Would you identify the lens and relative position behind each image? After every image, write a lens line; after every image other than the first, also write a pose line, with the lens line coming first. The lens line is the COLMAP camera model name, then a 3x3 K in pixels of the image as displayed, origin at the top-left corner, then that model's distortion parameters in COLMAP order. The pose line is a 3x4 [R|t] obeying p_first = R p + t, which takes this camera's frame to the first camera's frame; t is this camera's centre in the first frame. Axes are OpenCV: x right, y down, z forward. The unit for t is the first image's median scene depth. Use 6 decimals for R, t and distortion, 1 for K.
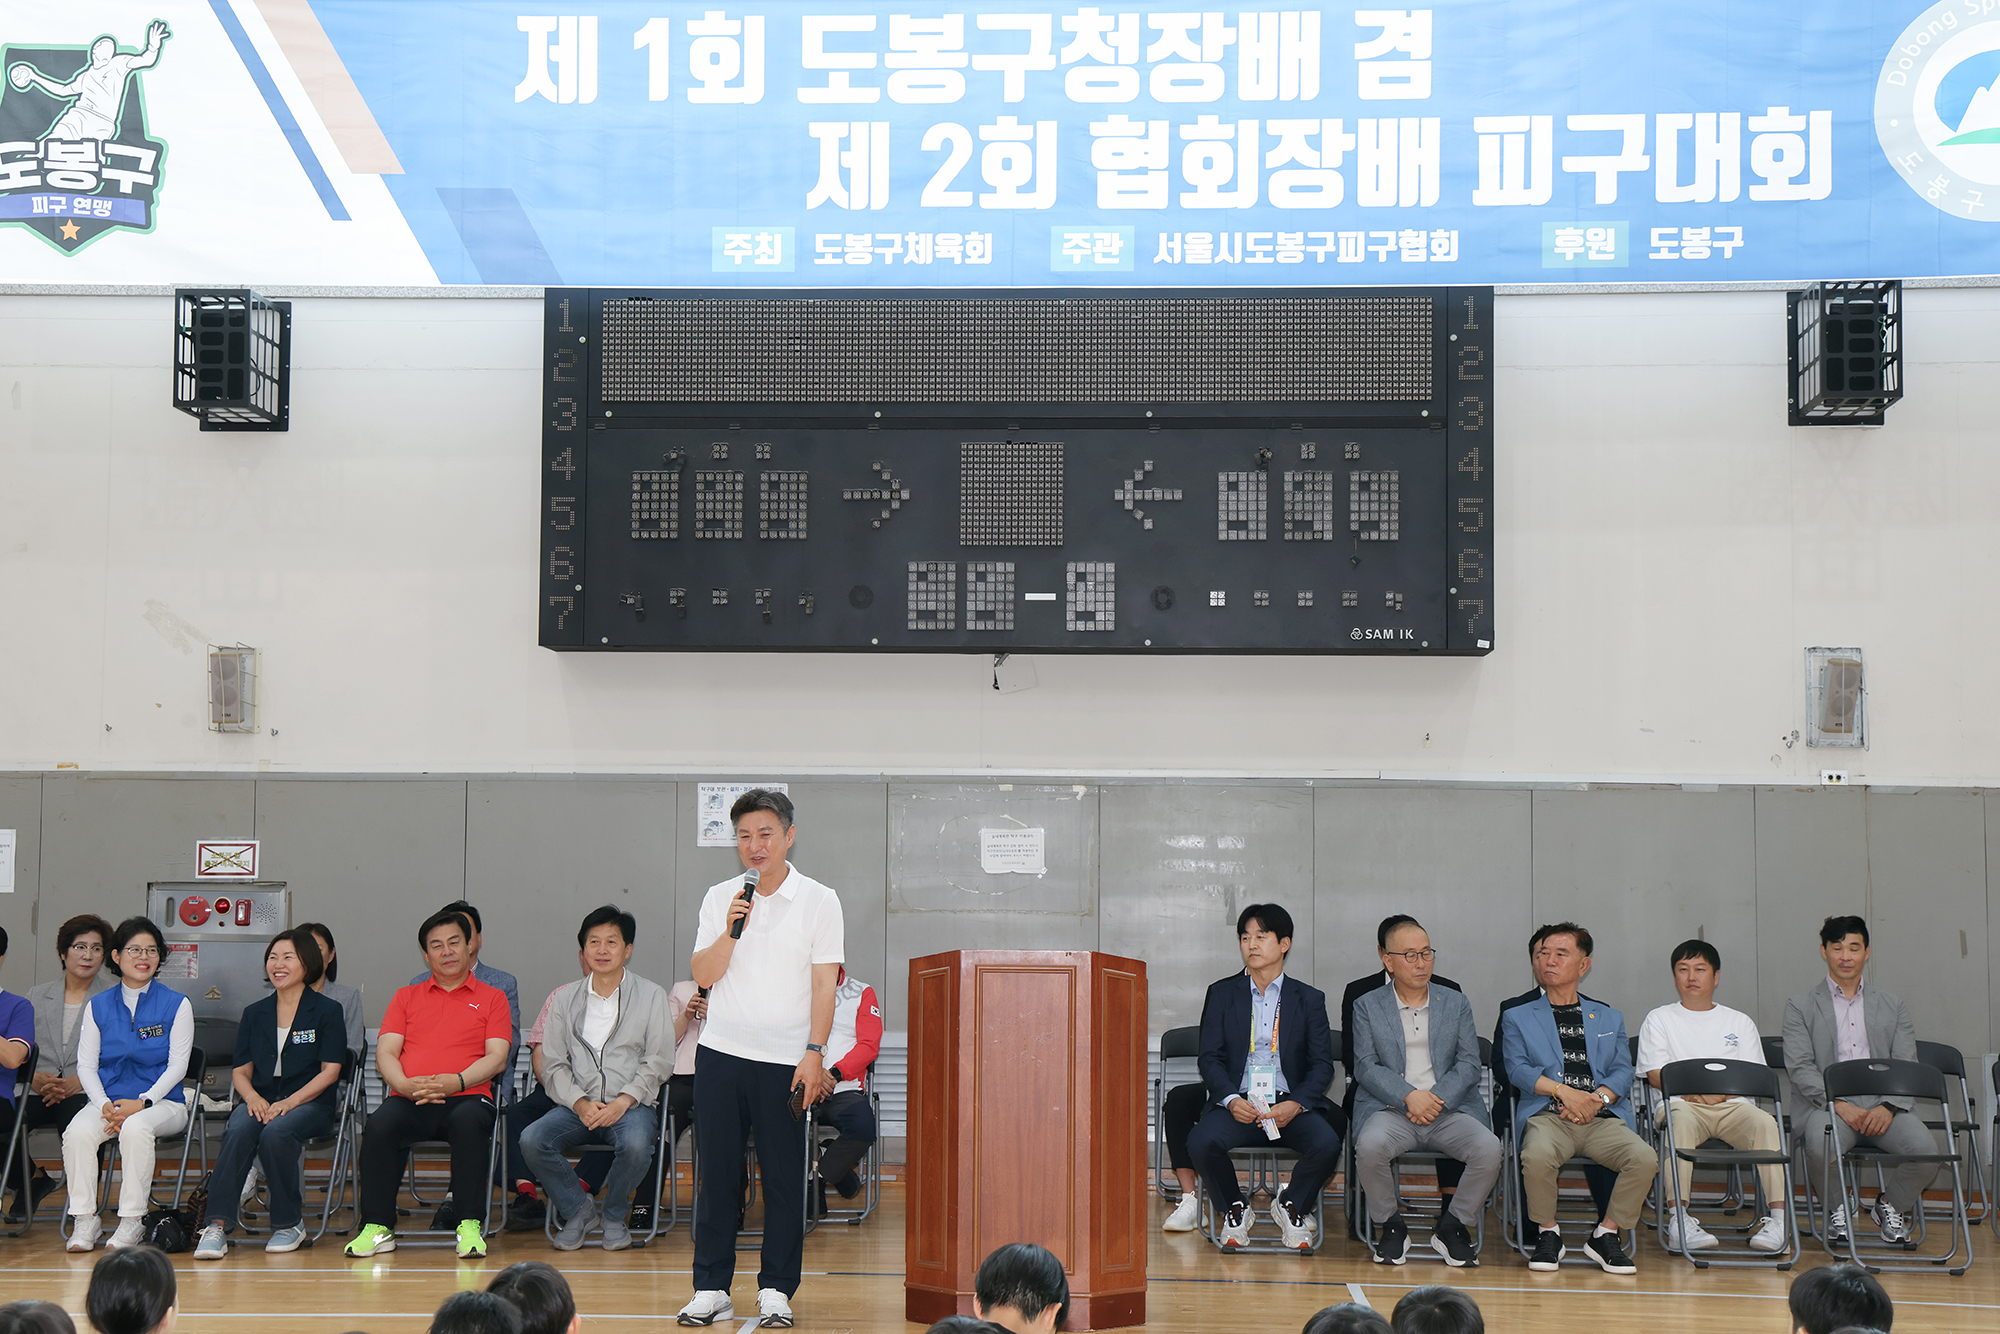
lens RADIAL K [[2943.4, 0, 964.5], [0, 2943.4, 671.0], [0, 0, 1]] dist [0.138247, -0.012596]
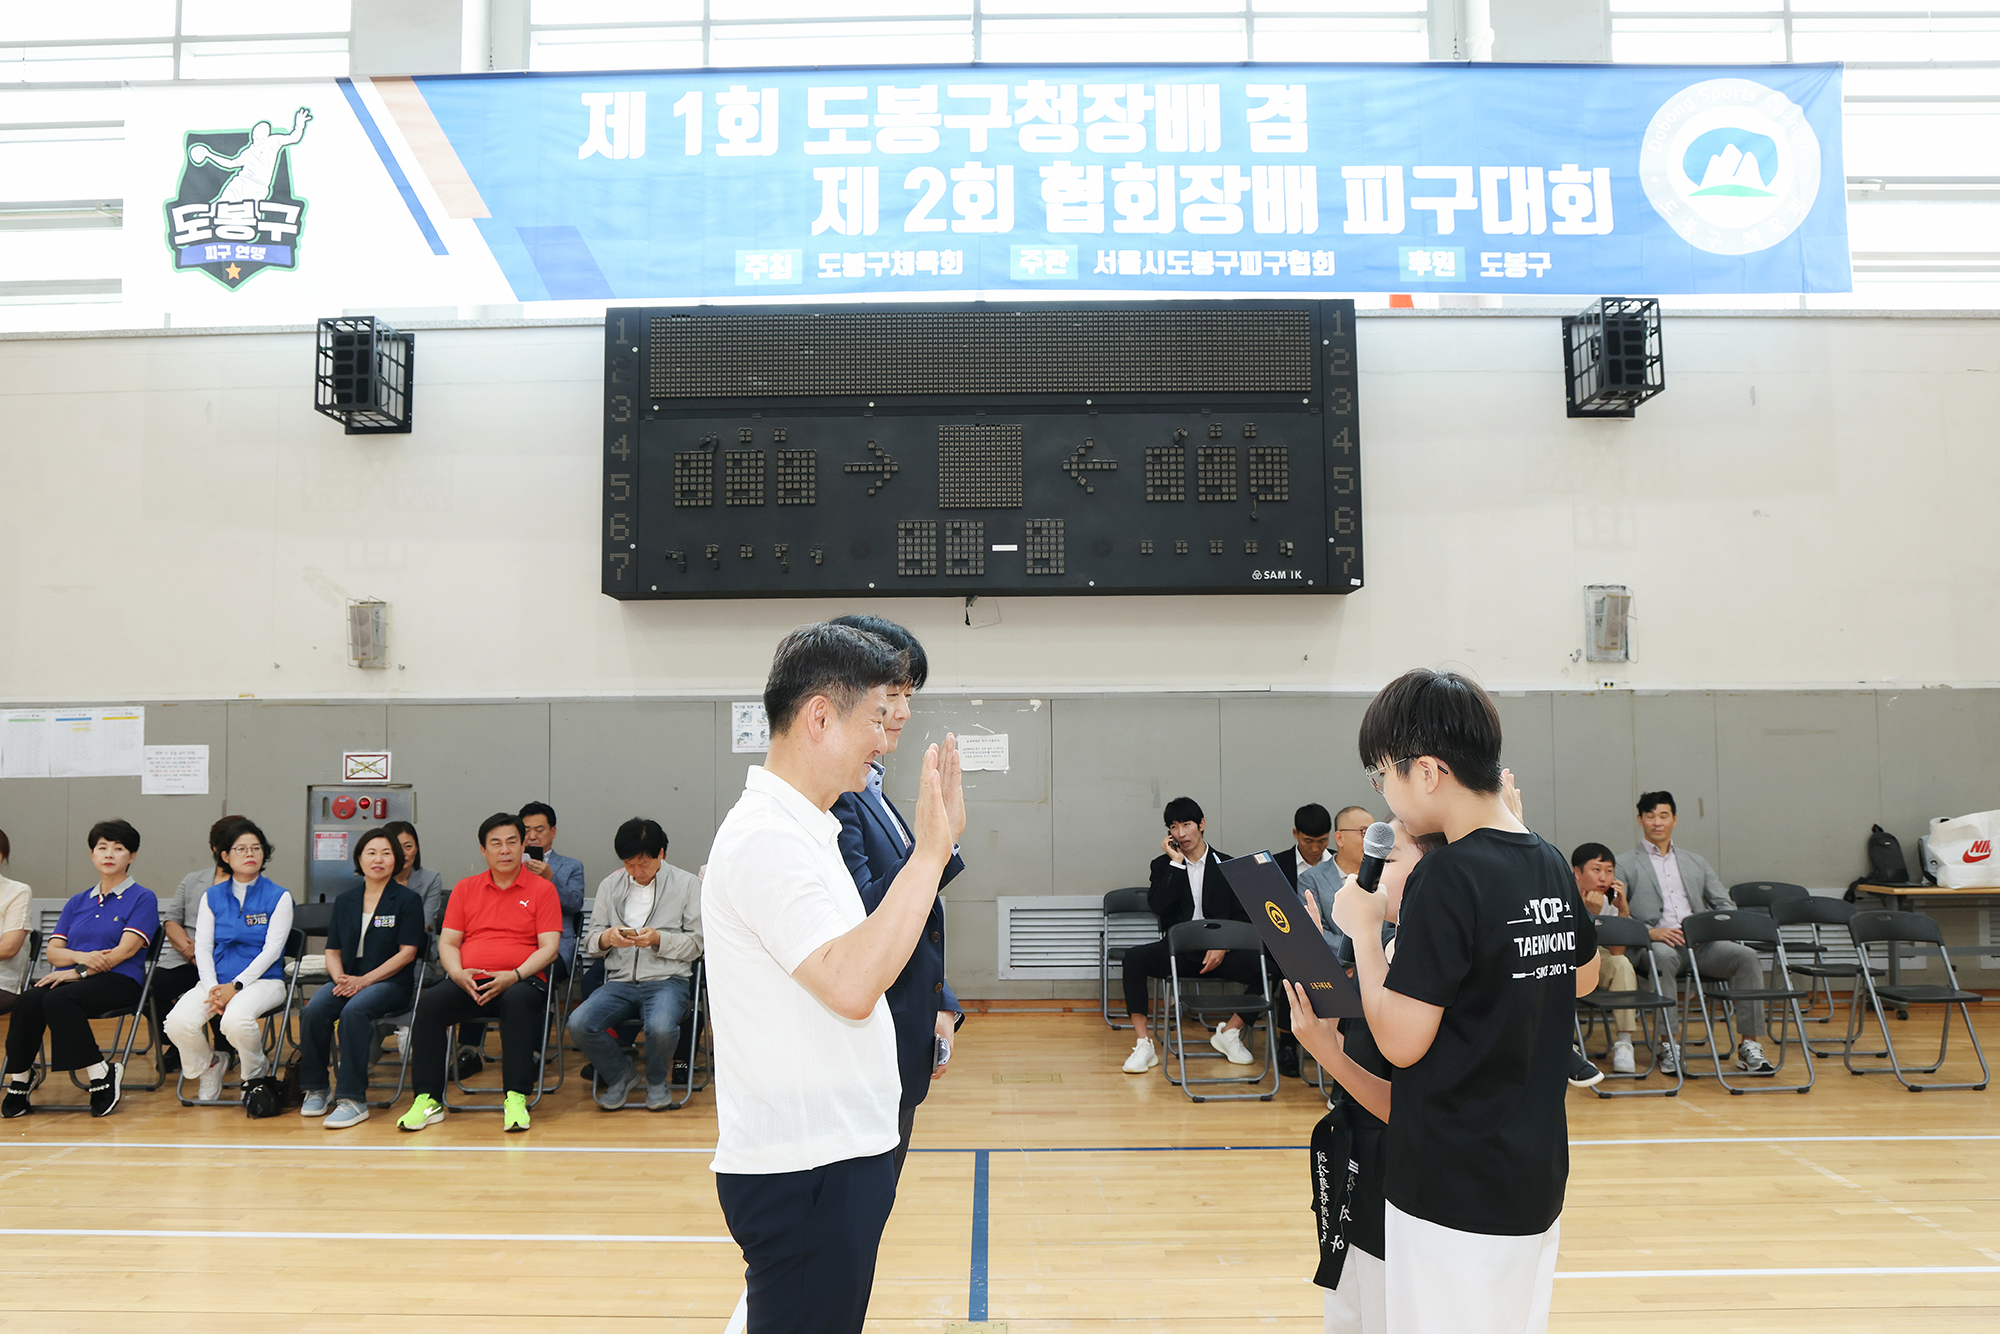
lens RADIAL K [[1229.7, 0, 1000.0], [0, 1229.7, 667.0], [0, 0, 1]] dist [-0.054498, 0.000305]
pose [[0.998469, -0.013912, 0.053530, -0.004703], [0.013642, 0.999892, 0.005414, 0.022114], [-0.053600, -0.004676, 0.998552, 0.484995]]
